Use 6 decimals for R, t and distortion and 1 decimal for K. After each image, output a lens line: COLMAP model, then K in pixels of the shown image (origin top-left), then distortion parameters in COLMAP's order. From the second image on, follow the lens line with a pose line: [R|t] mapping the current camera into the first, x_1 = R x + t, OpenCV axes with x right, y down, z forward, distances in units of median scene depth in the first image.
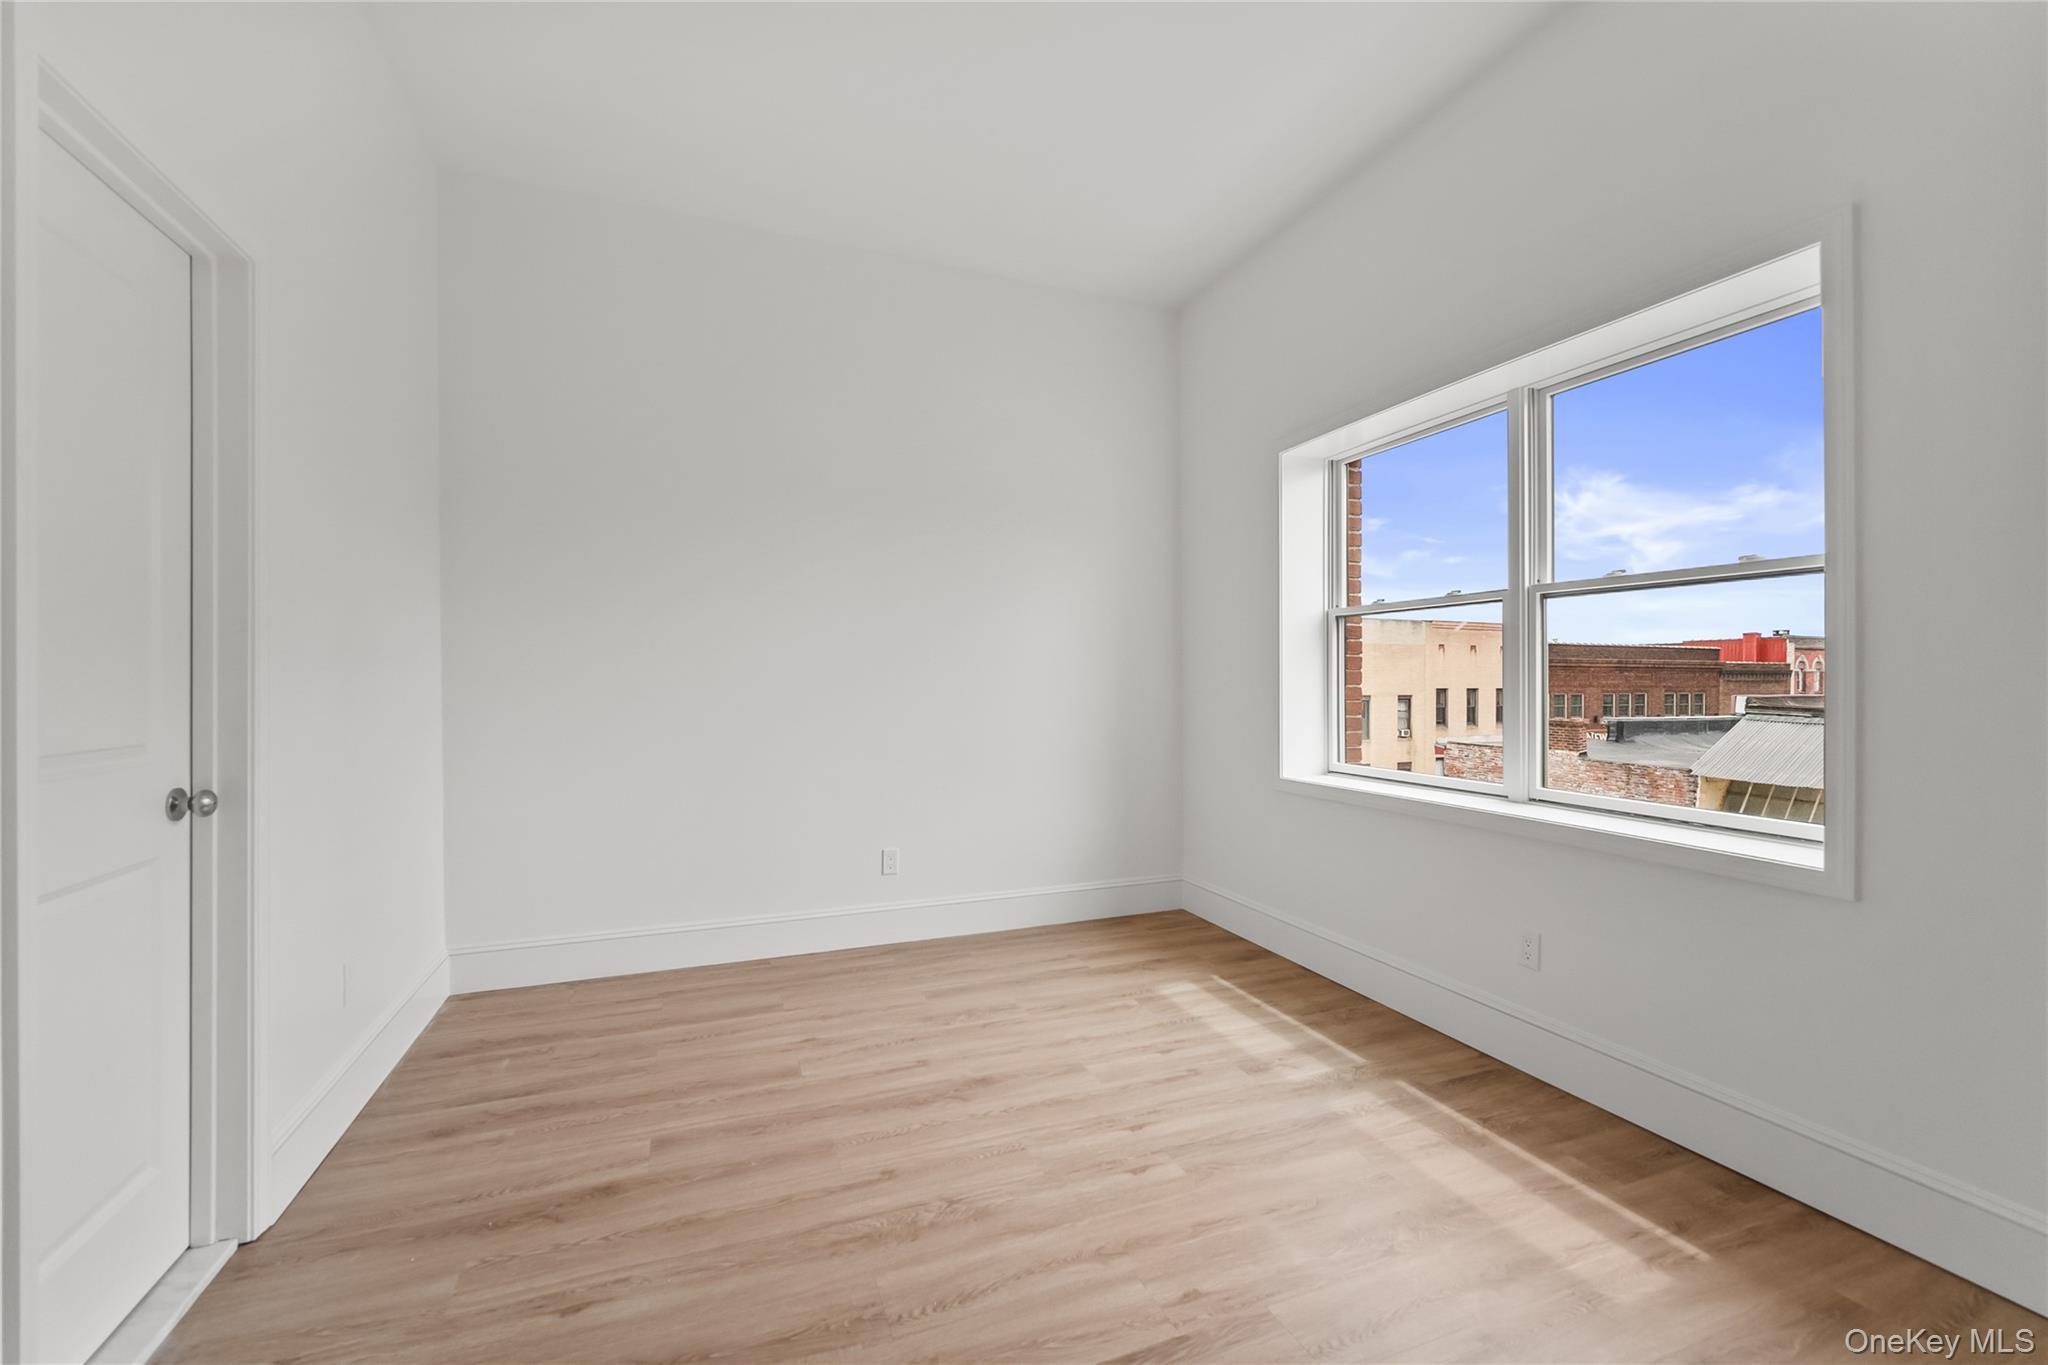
lens RADIAL K [[826.5, 0, 1029.0], [0, 826.5, 681.4], [0, 0, 1]] dist [0.000339, -0.000449]
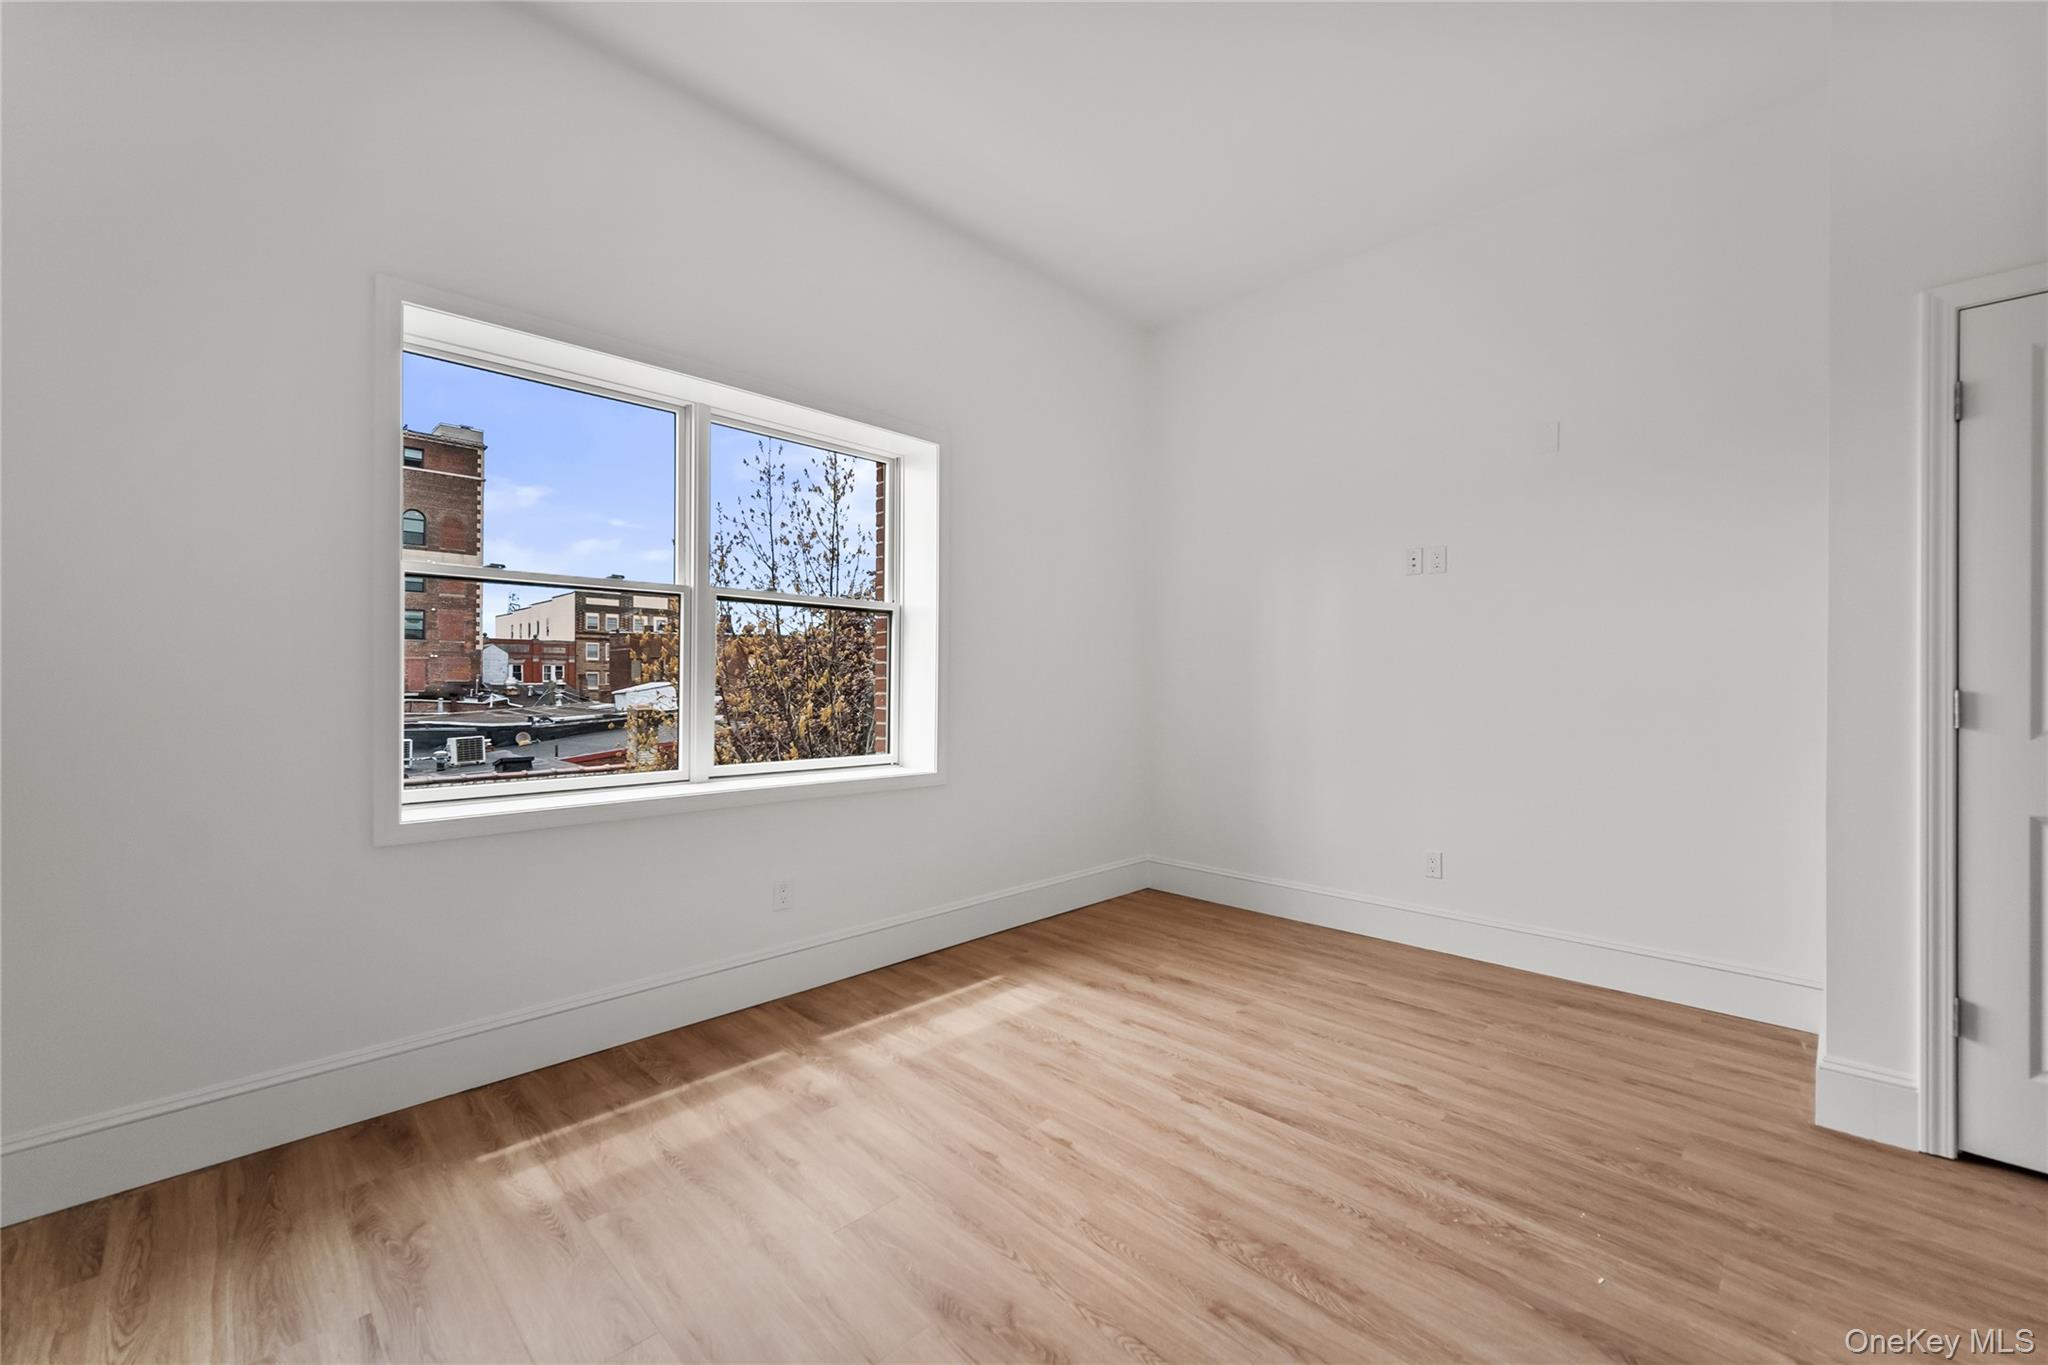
lens RADIAL K [[803.4, 0, 1024.0], [0, 803.4, 682.5], [0, 0, 1]] dist [-0.000946, -0.000241]
pose [[-0.390689, -0.003978, 0.920514, -0.604538], [-0.002491, 0.999992, 0.003264, 0.011440], [-0.920519, -0.001017, -0.390696, 1.129641]]
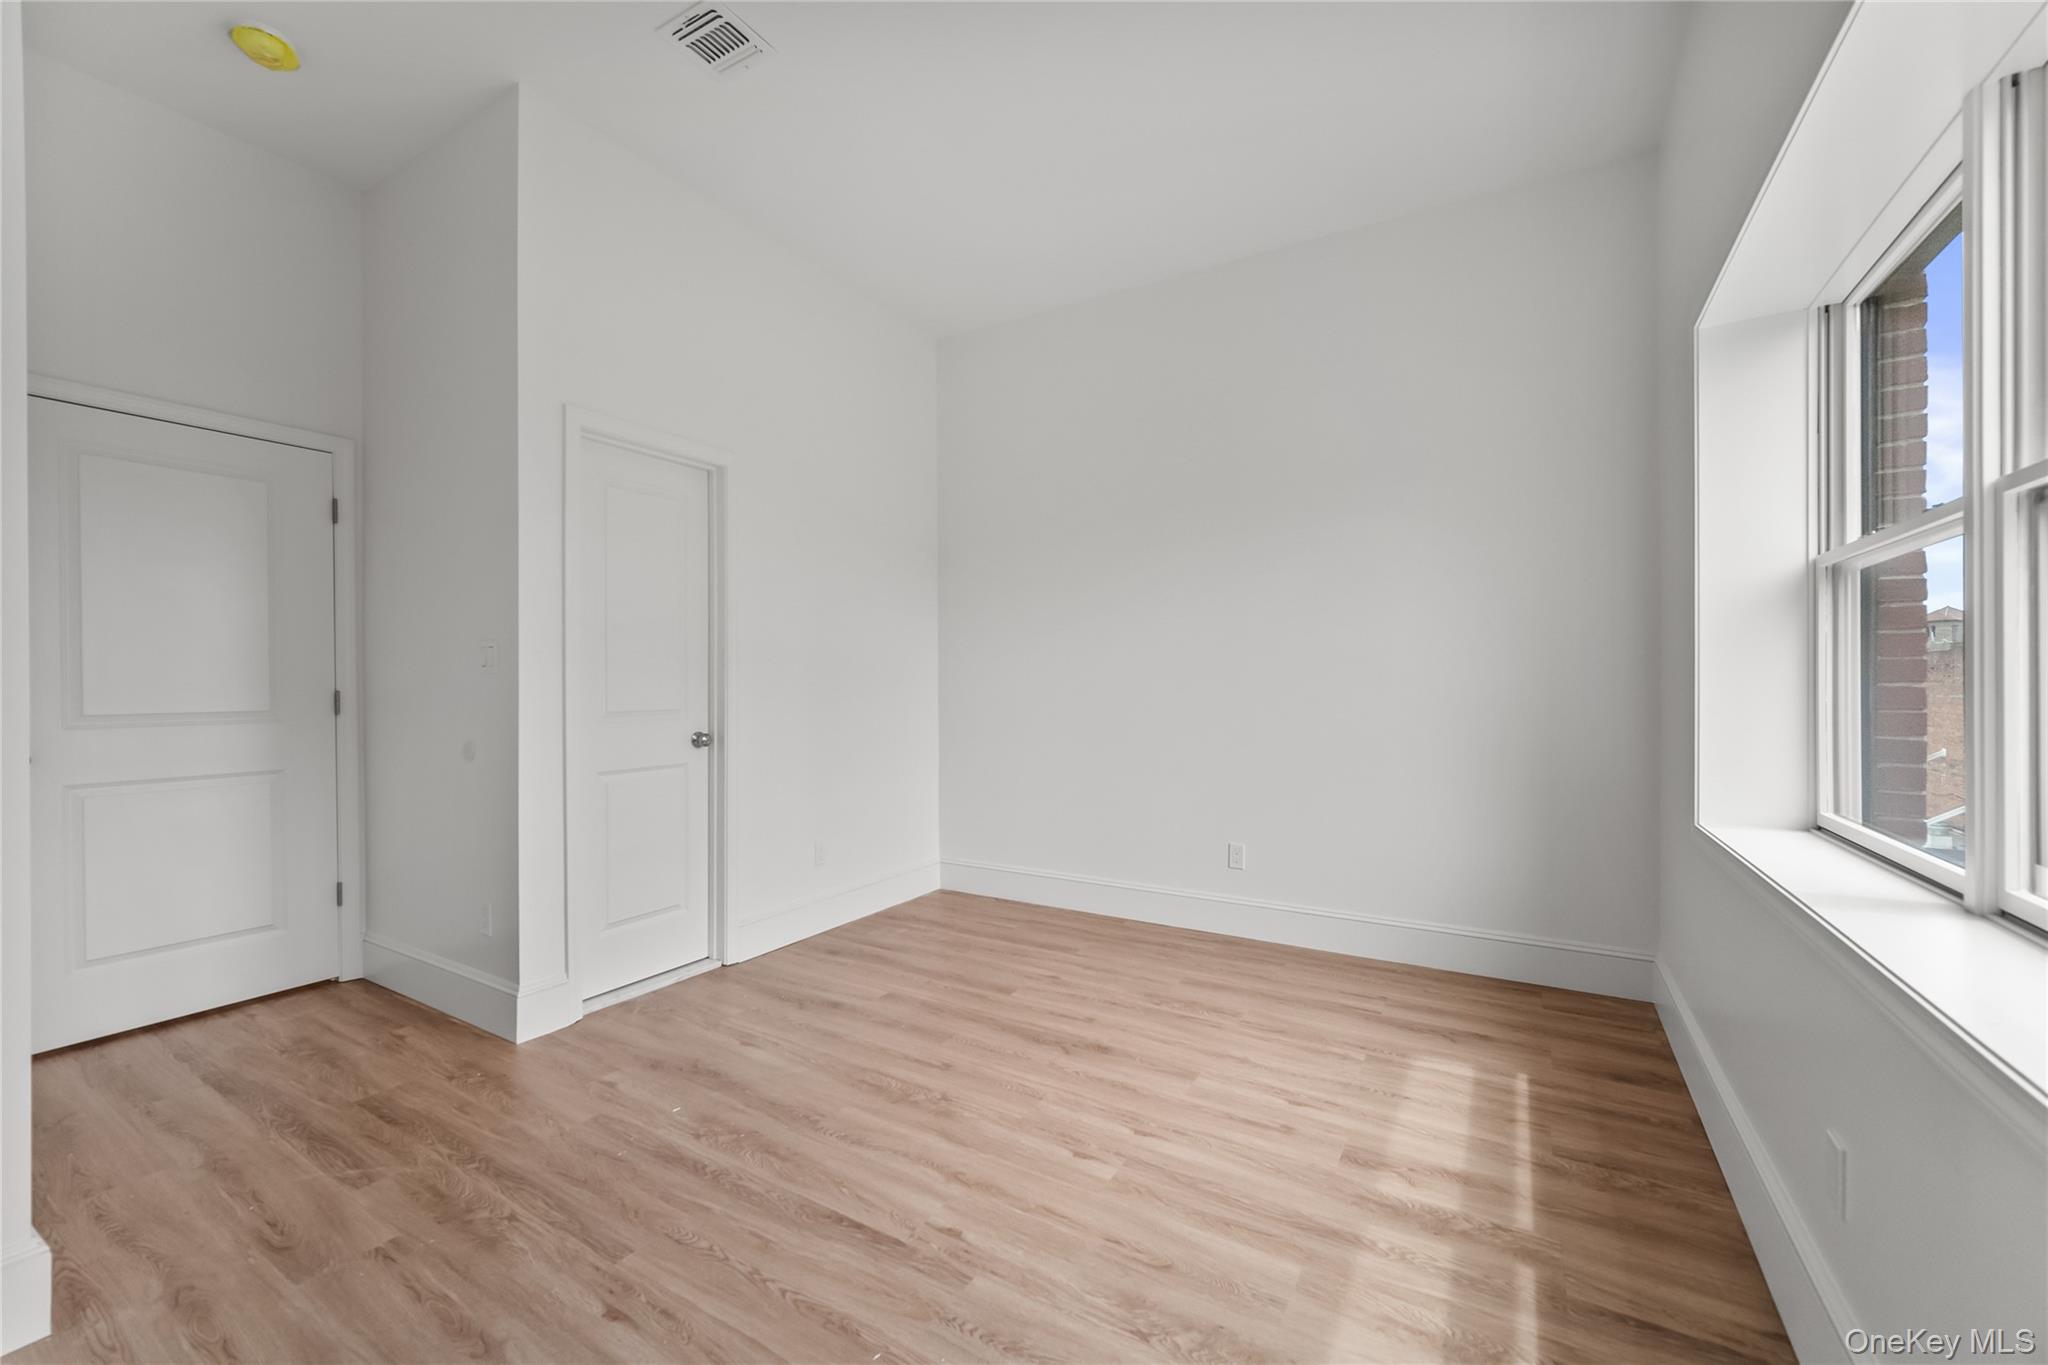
lens RADIAL K [[826.5, 0, 1029.0], [0, 826.5, 681.4], [0, 0, 1]] dist [0.000339, -0.000449]
pose [[0.603122, -0.003214, -0.797642, 0.715304], [0.001989, 0.999995, -0.002525, 0.006106], [0.797646, -0.000063, 0.603126, 0.260331]]
